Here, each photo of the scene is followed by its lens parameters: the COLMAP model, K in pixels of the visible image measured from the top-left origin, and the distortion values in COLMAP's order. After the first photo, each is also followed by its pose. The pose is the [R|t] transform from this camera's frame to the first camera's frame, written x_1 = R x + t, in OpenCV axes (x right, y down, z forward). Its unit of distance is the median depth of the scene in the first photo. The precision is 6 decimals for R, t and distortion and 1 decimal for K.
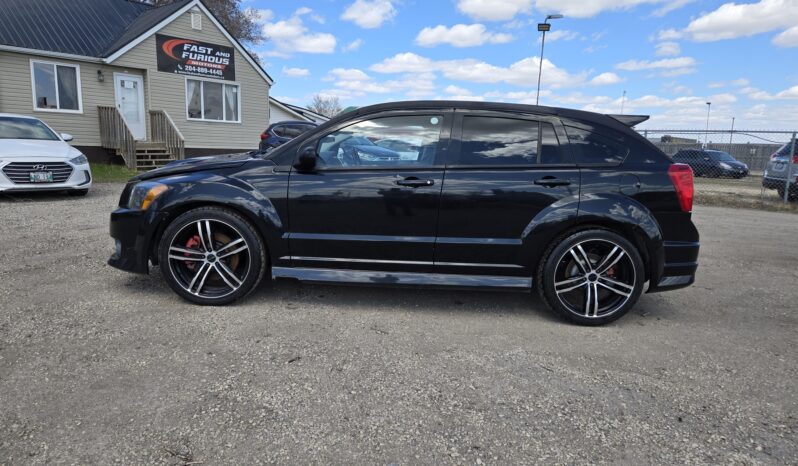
lens RADIAL K [[541.9, 0, 394.9], [0, 541.9, 231.1], [0, 0, 1]] dist [0.084035, -0.075922]
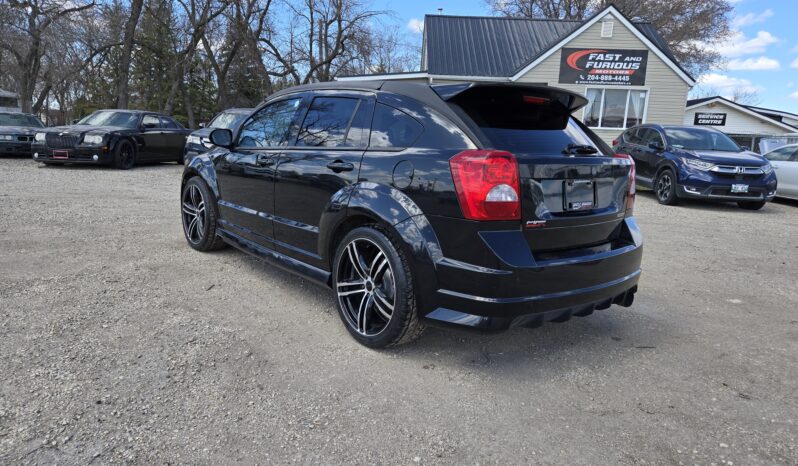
lens RADIAL K [[541.9, 0, 394.9], [0, 541.9, 231.1], [0, 0, 1]] dist [0.084035, -0.075922]
pose [[0.622958, 0.126036, -0.772035, 0.212366], [-0.146858, 0.988230, 0.042830, -0.007821], [0.768346, 0.086699, 0.634135, 0.107809]]
